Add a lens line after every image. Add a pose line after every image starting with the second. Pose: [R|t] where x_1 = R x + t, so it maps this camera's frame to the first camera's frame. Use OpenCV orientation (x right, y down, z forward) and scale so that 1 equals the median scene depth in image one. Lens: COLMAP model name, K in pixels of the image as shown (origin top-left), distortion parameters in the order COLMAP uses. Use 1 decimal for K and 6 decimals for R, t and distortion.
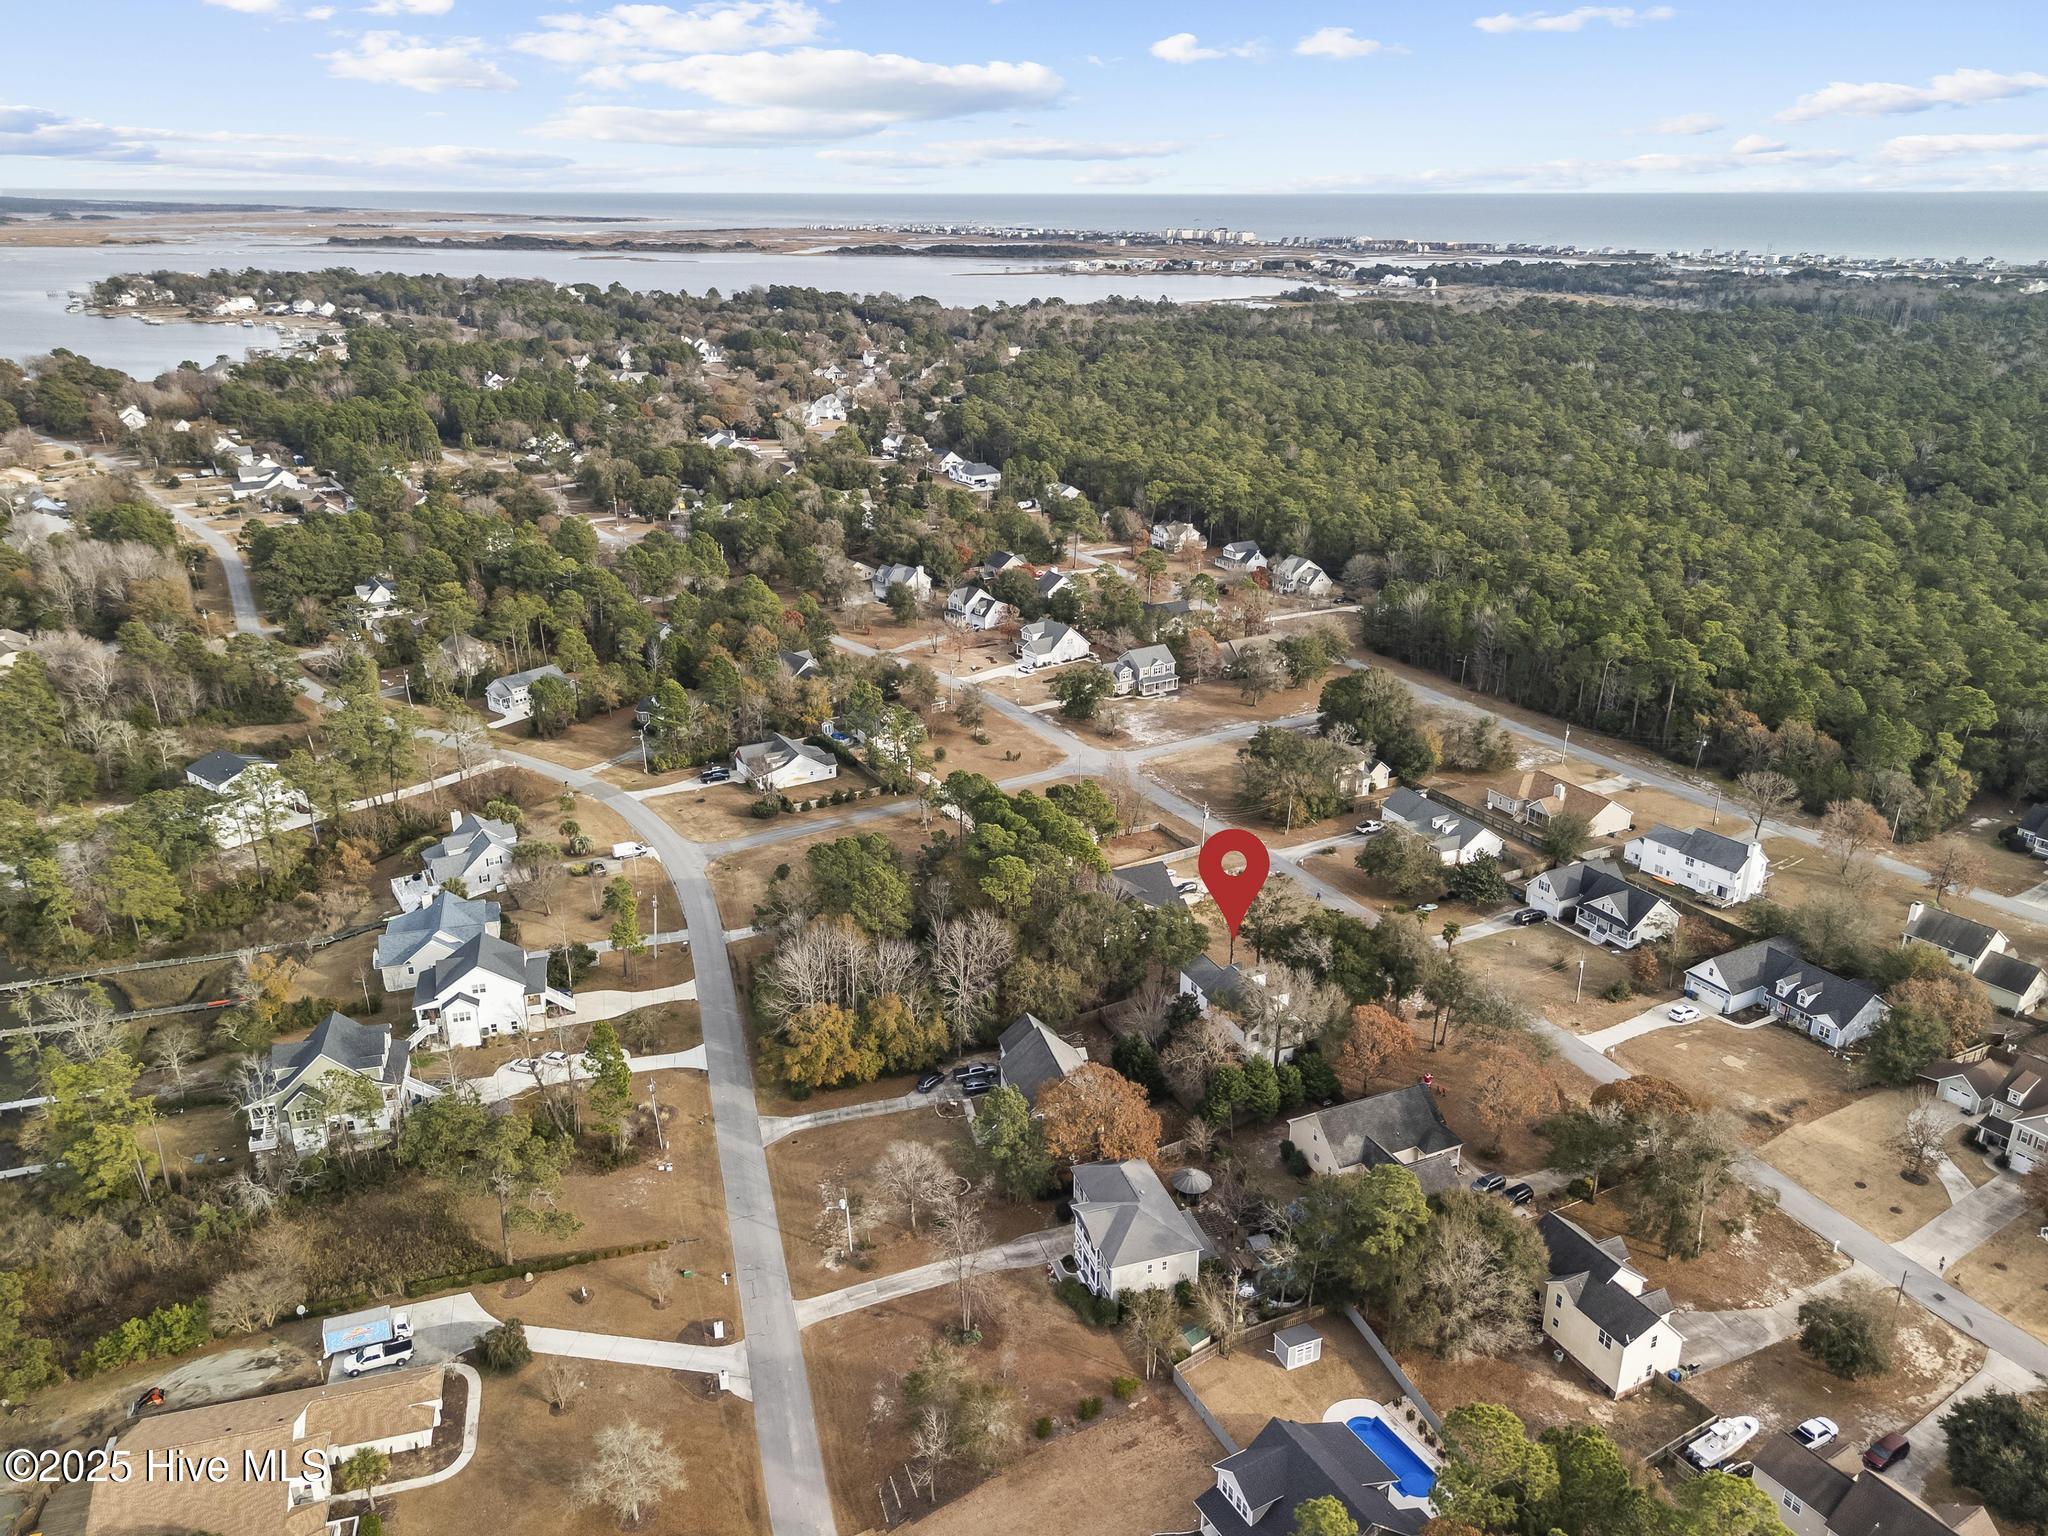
lens RADIAL K [[1496.7, 0, 1041.8], [0, 1496.7, 770.0], [0, 0, 1]] dist [0.065863, -0.063779]
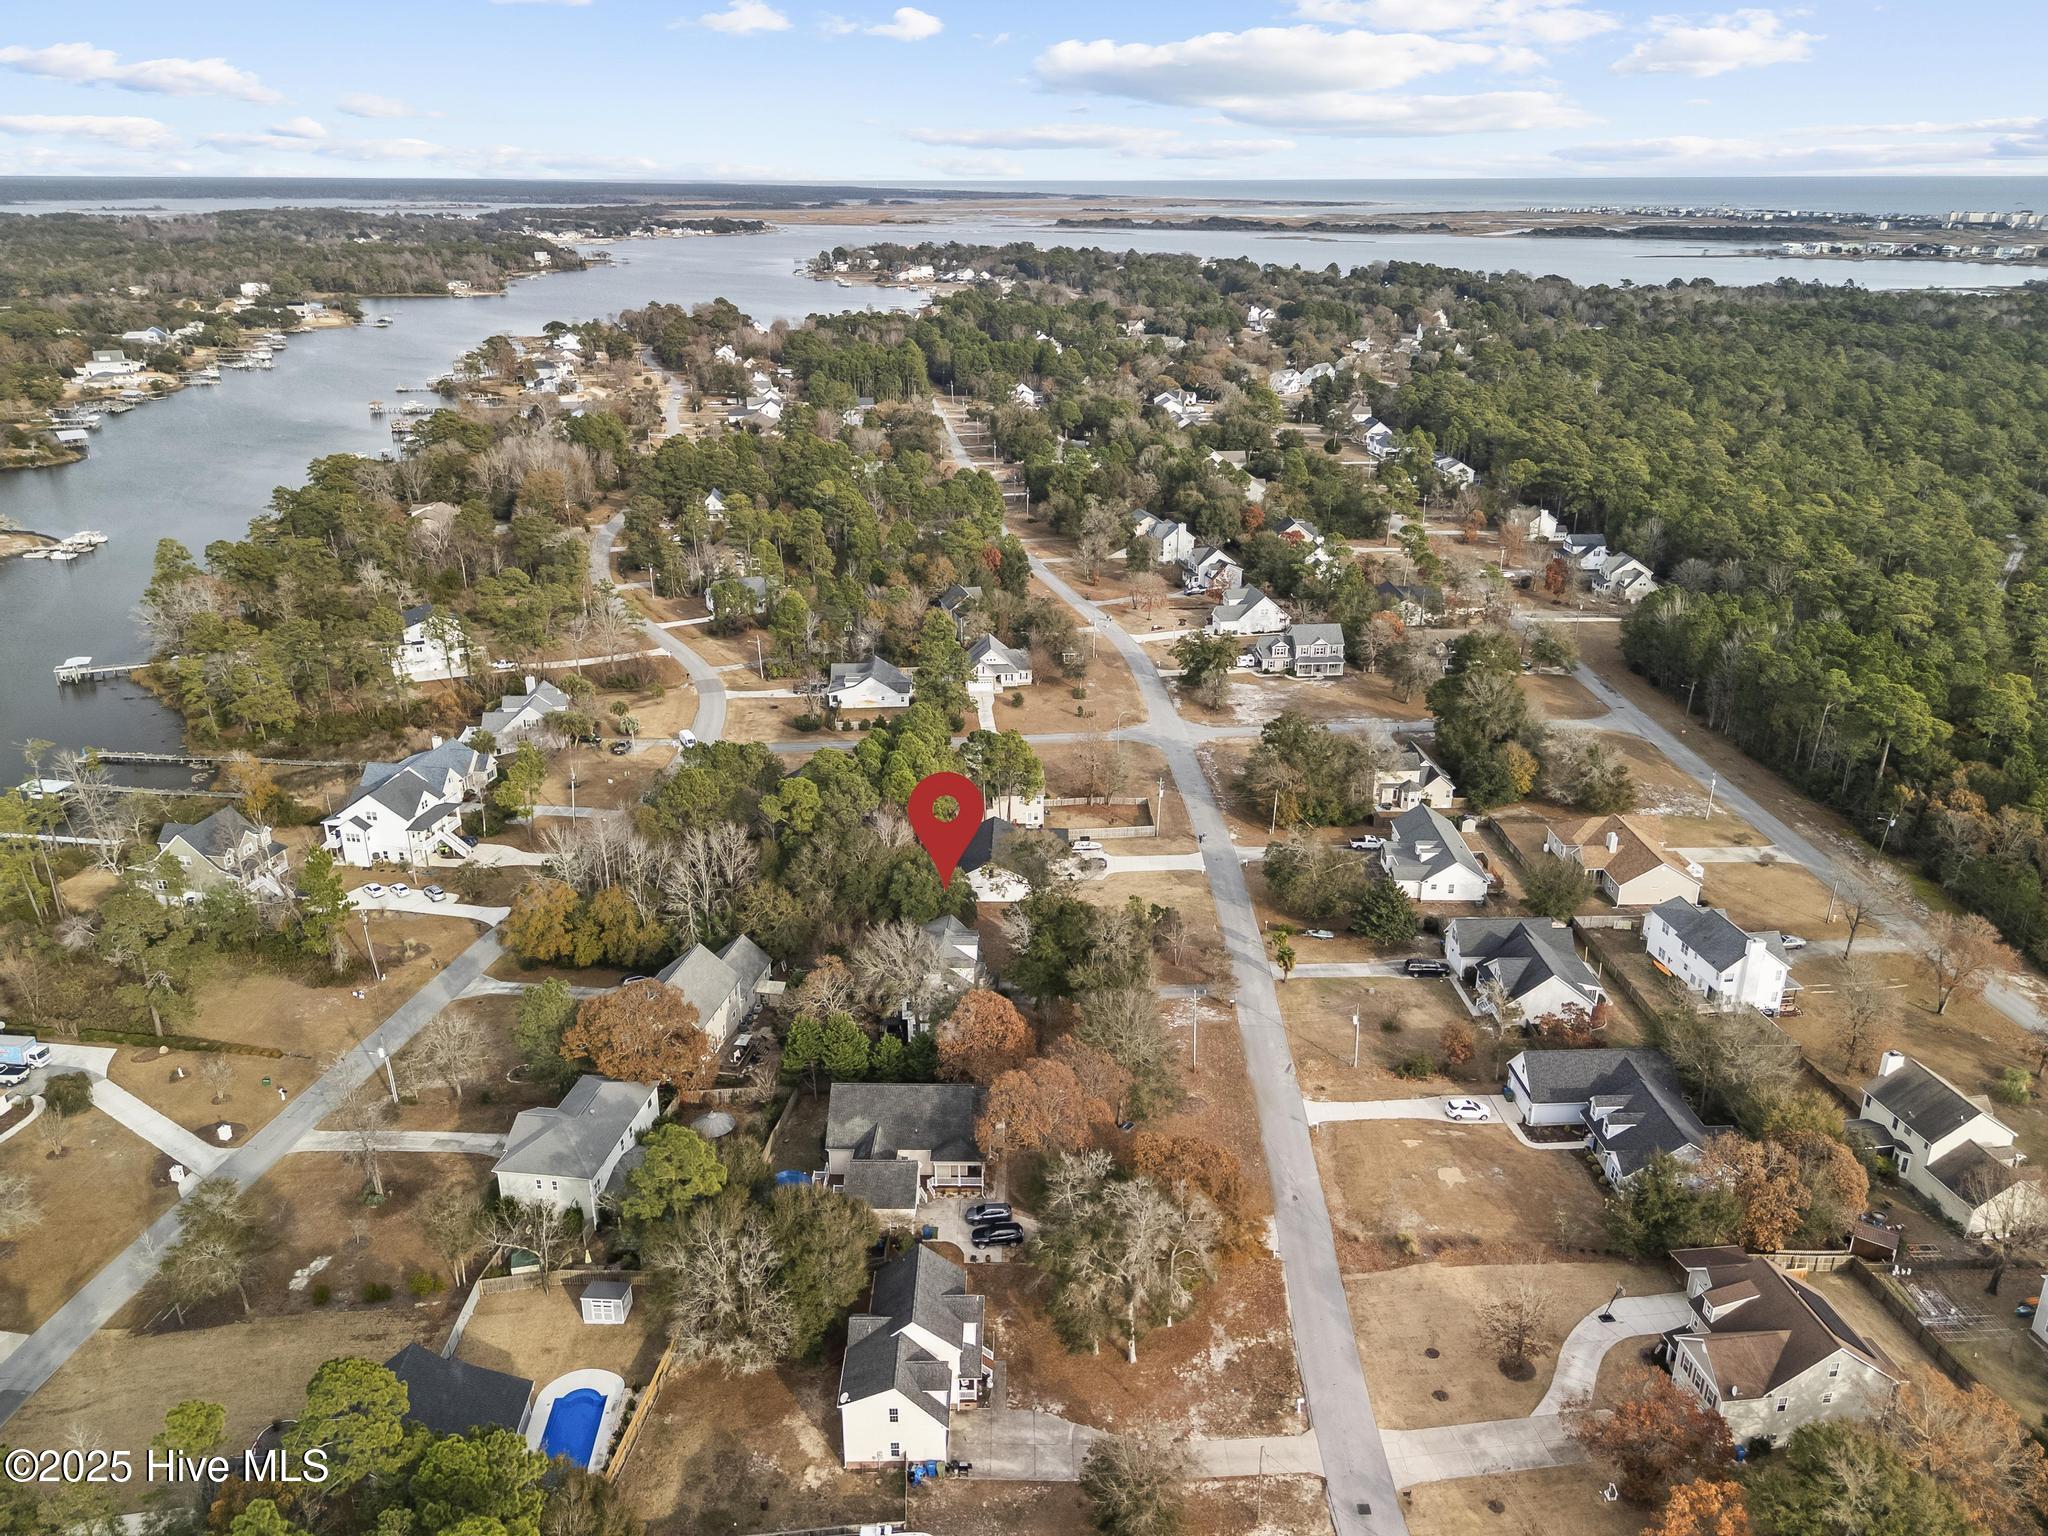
lens RADIAL K [[1496.7, 0, 1041.8], [0, 1496.7, 770.0], [0, 0, 1]] dist [0.065863, -0.063779]
pose [[0.898211, 0.160056, -0.409388, 0.306088], [-0.156855, 0.986744, 0.041635, -0.007221], [0.410625, 0.026817, 0.911410, 0.110942]]
